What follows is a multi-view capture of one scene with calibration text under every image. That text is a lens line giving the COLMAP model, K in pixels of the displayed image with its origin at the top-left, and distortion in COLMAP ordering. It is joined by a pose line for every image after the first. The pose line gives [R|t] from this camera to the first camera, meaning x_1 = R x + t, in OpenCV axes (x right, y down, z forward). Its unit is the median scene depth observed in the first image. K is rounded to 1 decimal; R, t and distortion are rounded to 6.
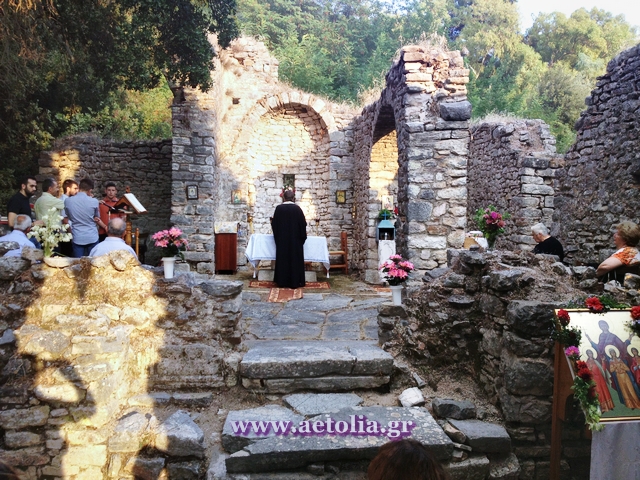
lens RADIAL K [[602.3, 0, 320.0], [0, 602.3, 240.0], [0, 0, 1]] dist [0.199509, -0.457805]
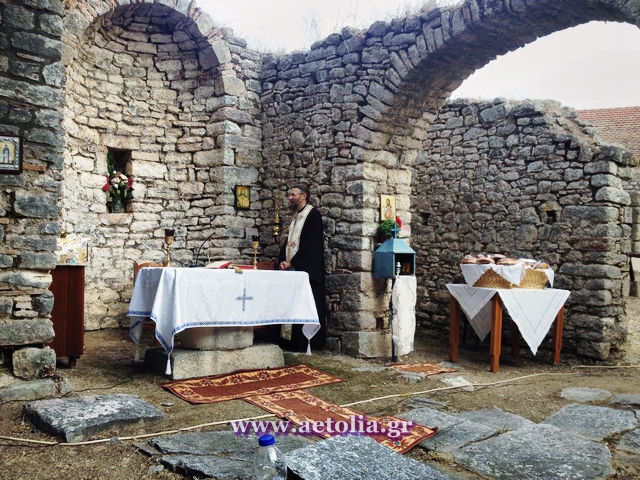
lens RADIAL K [[602.3, 0, 320.0], [0, 602.3, 240.0], [0, 0, 1]] dist [0.199509, -0.457805]
pose [[0.807119, 0.015051, 0.590197, -0.233562], [0.011637, 0.999075, -0.041393, -0.008867], [-0.590274, 0.040277, 0.806197, 0.514878]]
